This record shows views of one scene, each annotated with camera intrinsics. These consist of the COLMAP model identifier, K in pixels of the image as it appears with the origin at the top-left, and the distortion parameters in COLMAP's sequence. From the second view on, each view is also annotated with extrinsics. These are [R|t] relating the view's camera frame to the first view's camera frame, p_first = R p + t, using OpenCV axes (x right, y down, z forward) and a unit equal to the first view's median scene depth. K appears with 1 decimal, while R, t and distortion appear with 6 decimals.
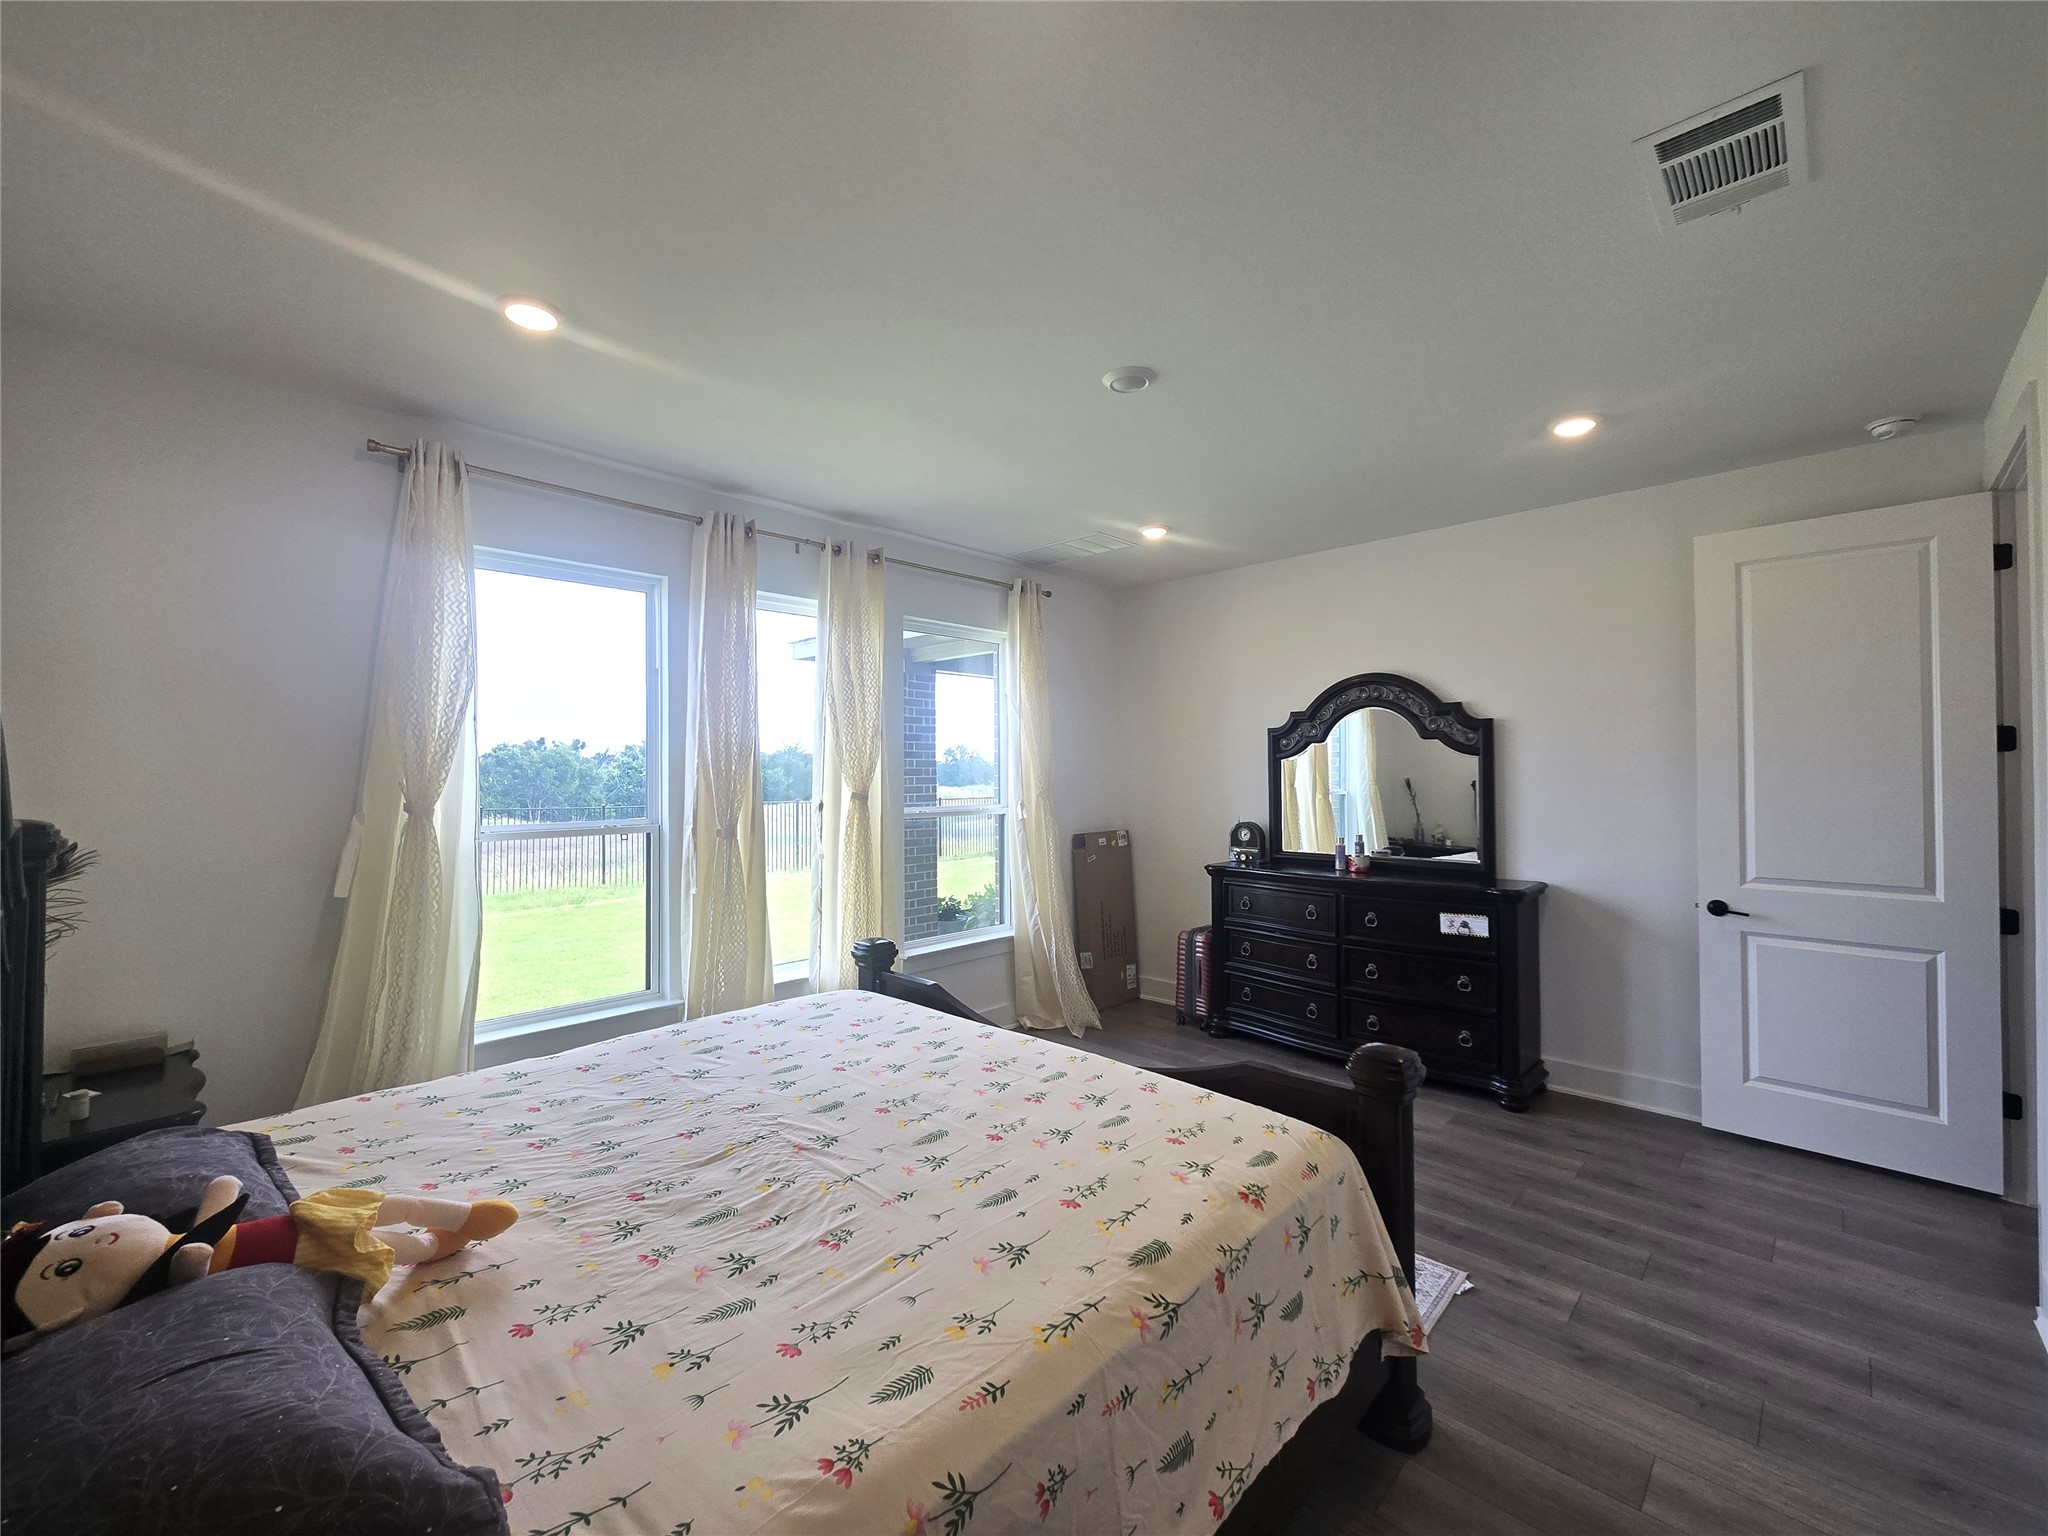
lens RADIAL K [[840.6, 0, 1020.3], [0, 840.6, 758.9], [0, 0, 1]] dist [-0.002047, 0.000397]
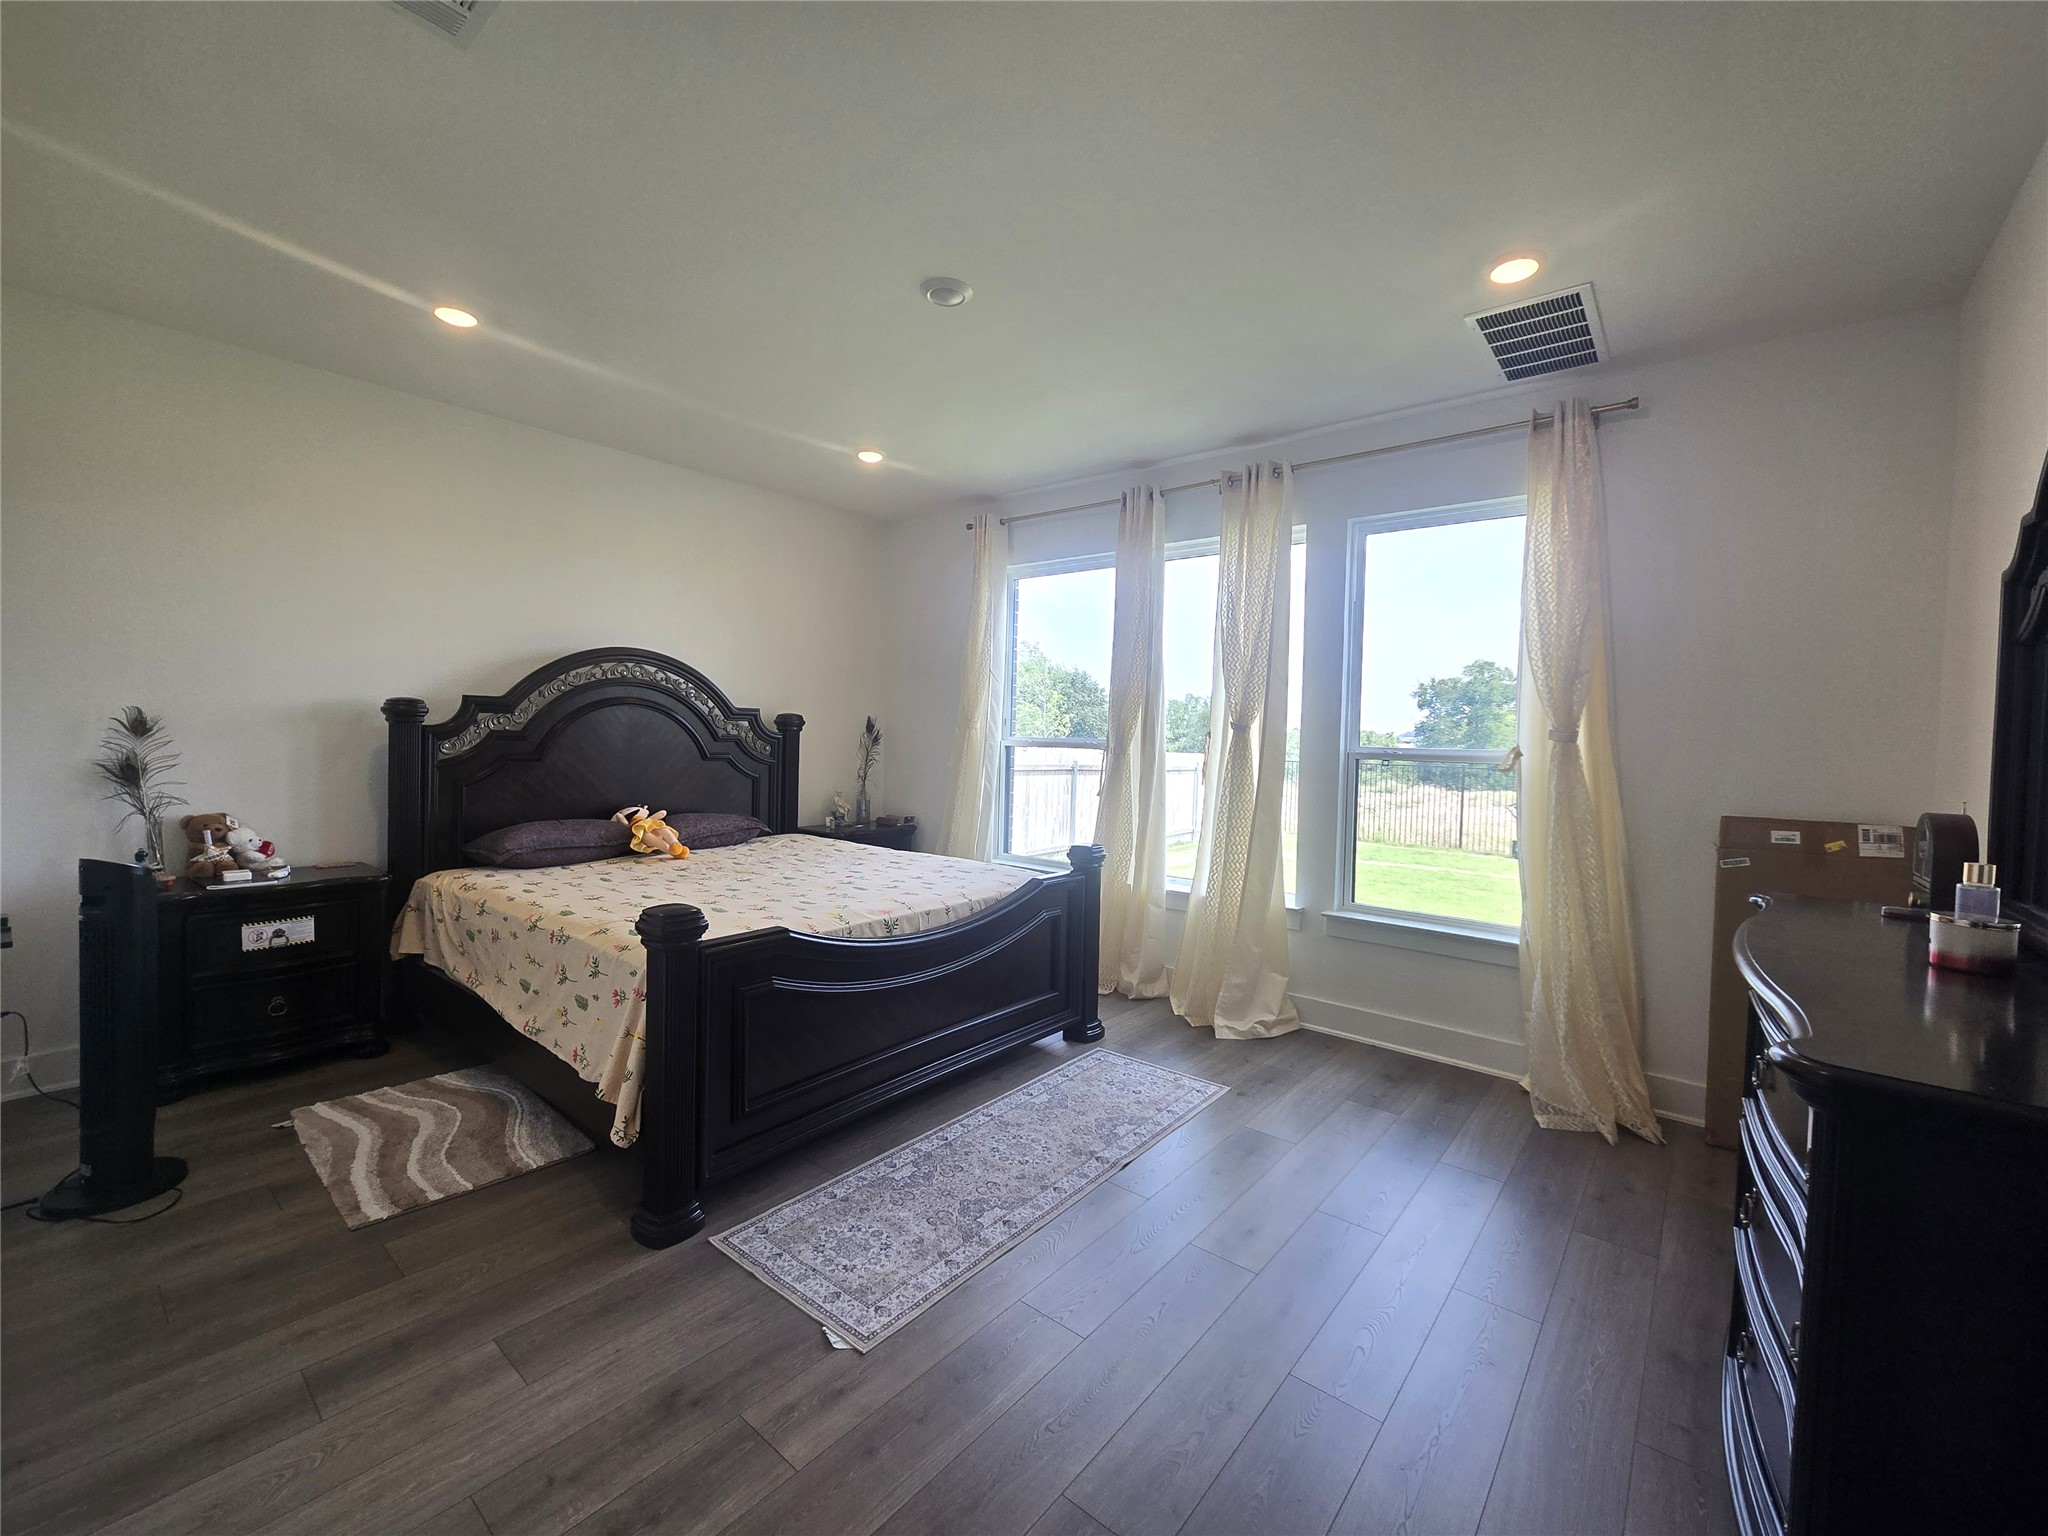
lens RADIAL K [[840.6, 0, 1020.3], [0, 840.6, 758.9], [0, 0, 1]] dist [-0.002047, 0.000397]
pose [[0.069050, 0.039517, -0.996830, 0.848176], [-0.012000, 0.999176, 0.038778, 0.053439], [0.997541, 0.009285, 0.069467, 0.740345]]
